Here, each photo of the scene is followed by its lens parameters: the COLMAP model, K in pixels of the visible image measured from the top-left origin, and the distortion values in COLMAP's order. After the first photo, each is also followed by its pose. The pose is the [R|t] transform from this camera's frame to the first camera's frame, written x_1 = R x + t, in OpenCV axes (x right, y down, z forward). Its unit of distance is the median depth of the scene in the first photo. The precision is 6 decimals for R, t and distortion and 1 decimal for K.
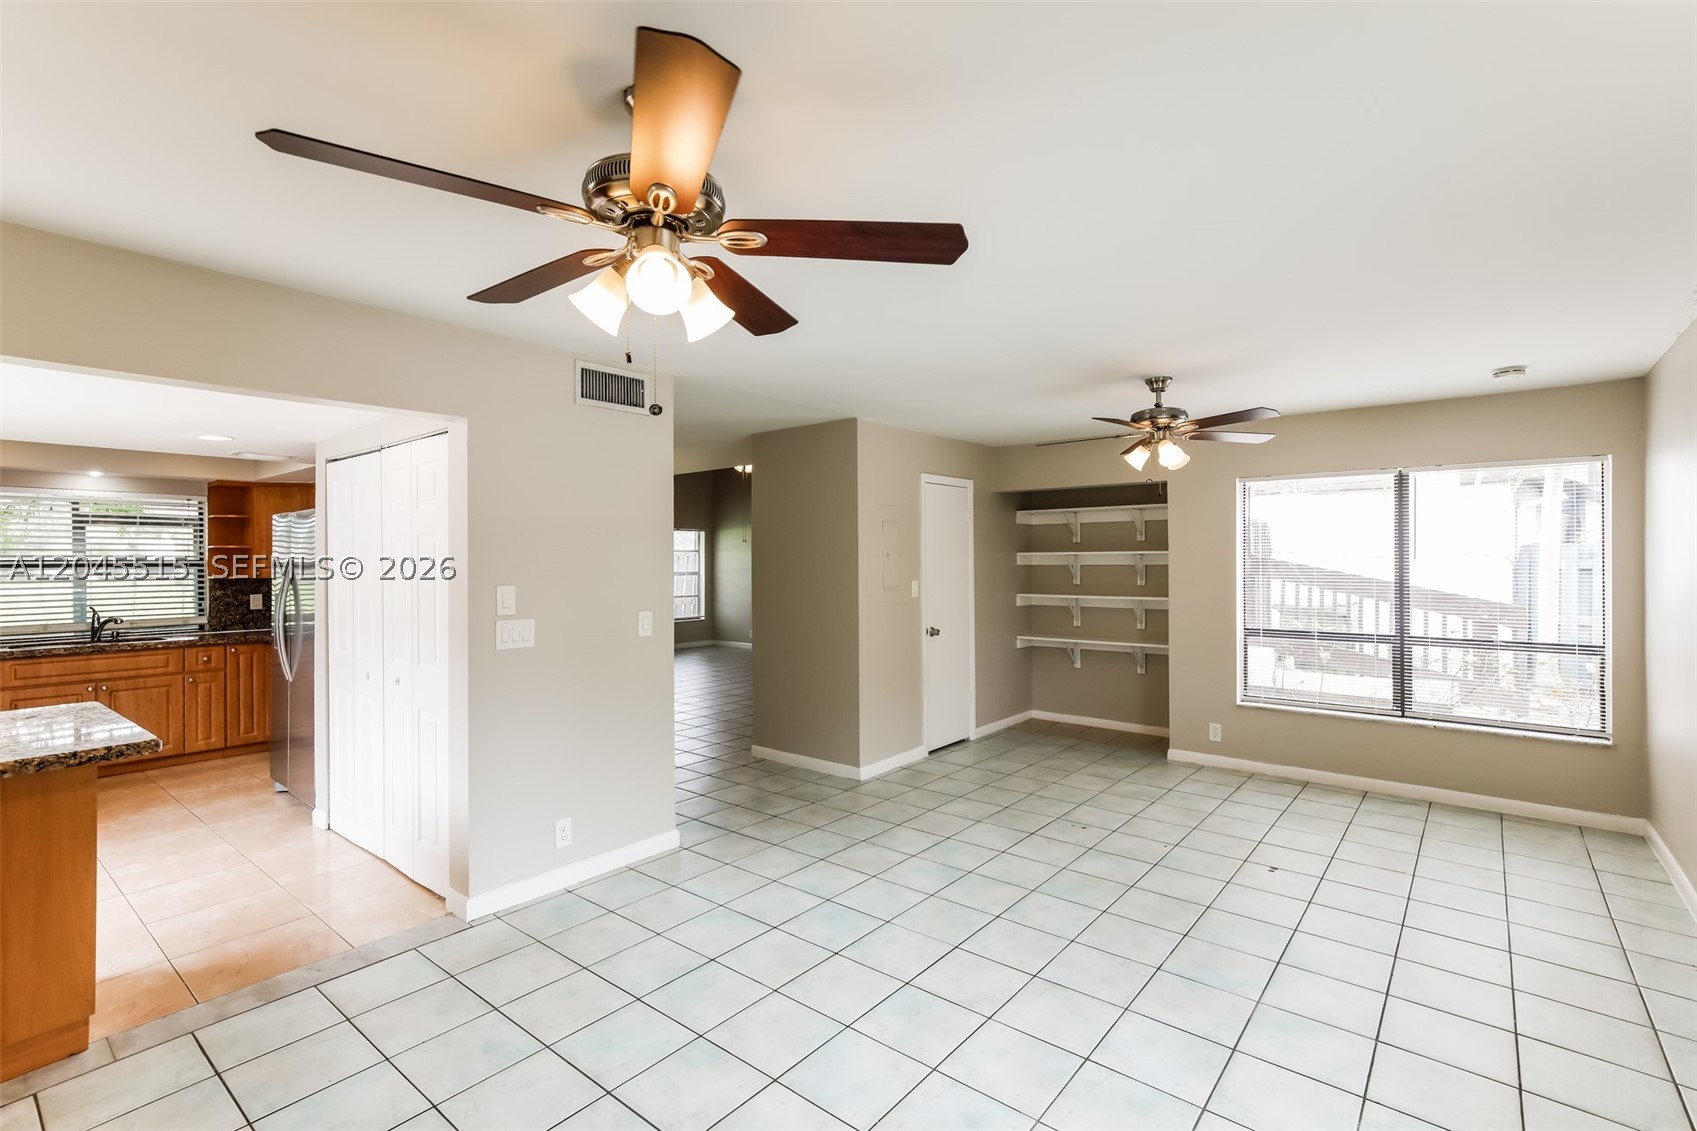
lens RADIAL K [[755.0, 0, 846.5], [0, 755.0, 559.6], [0, 0, 1]] dist [0.010312, 0.000233]
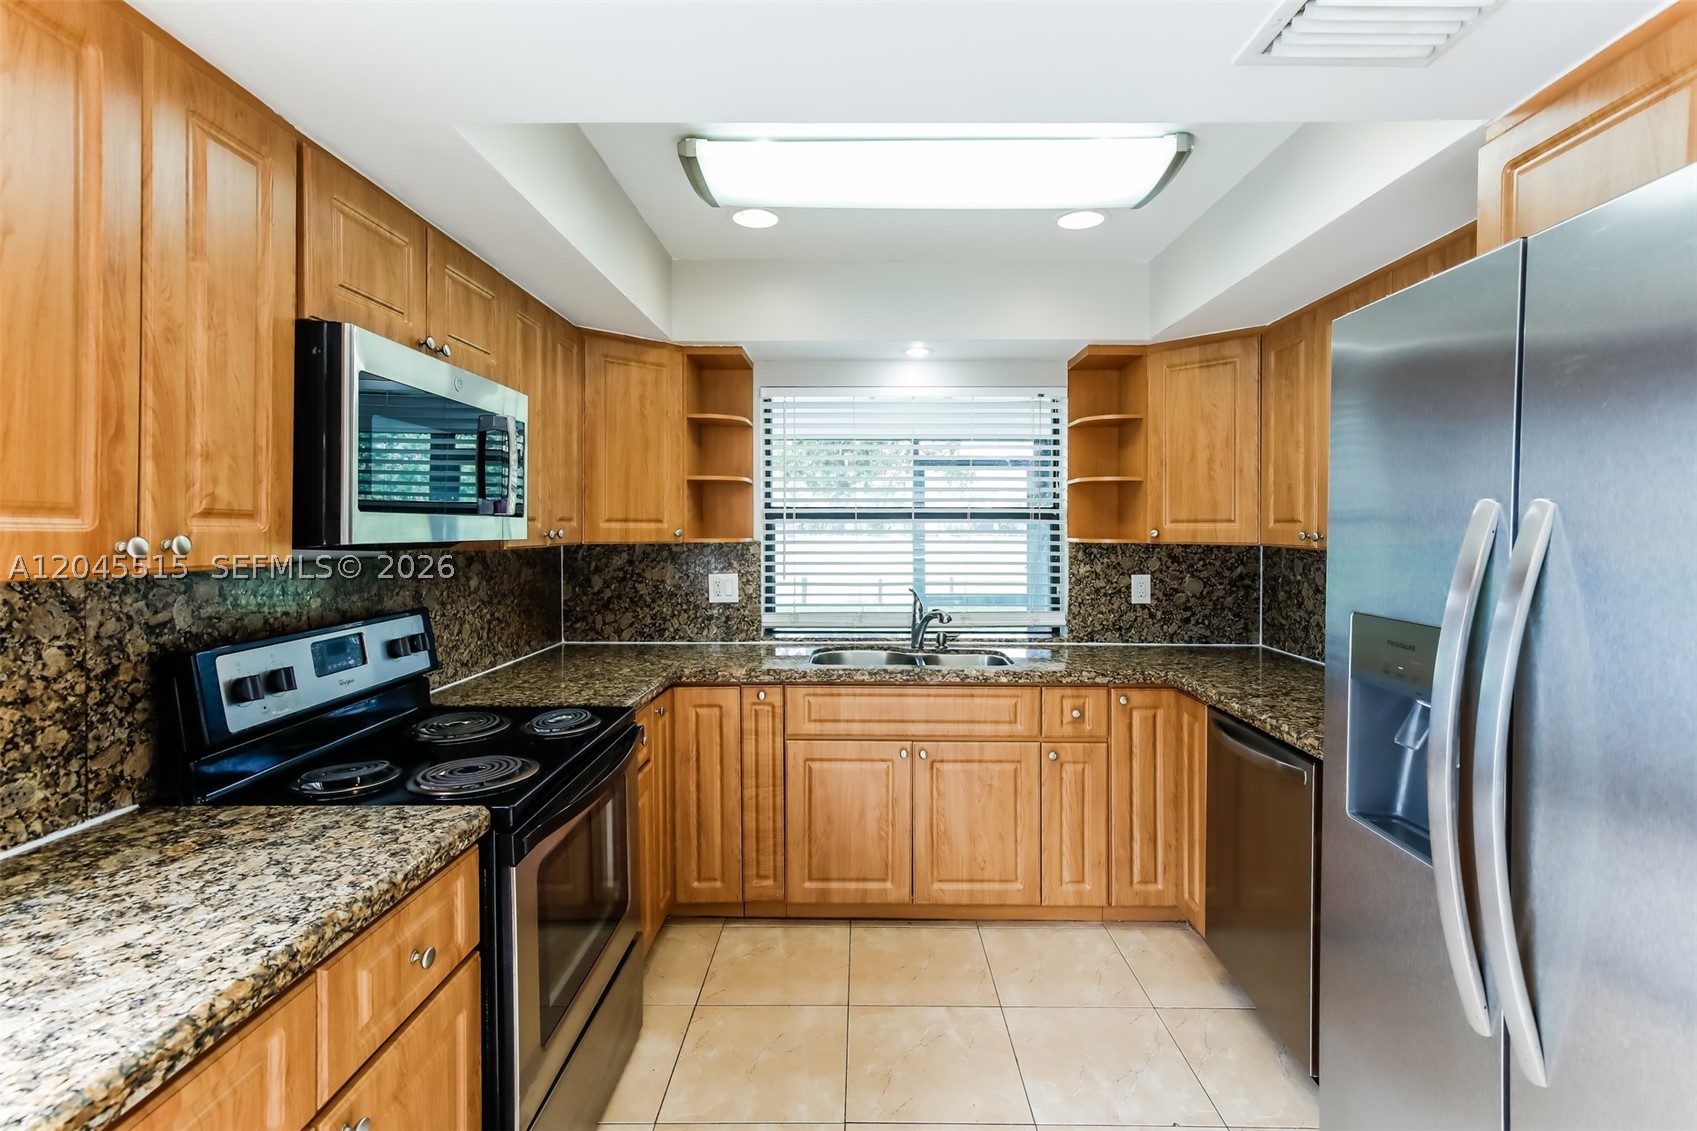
lens RADIAL K [[772.9, 0, 854.9], [0, 772.9, 531.8], [0, 0, 1]] dist [0.000359, 0.000078]
pose [[0.622744, 0.008784, -0.782376, -0.538414], [0.002090, 0.999915, 0.012889, 0.011404], [0.782423, -0.009662, 0.622673, 0.579433]]
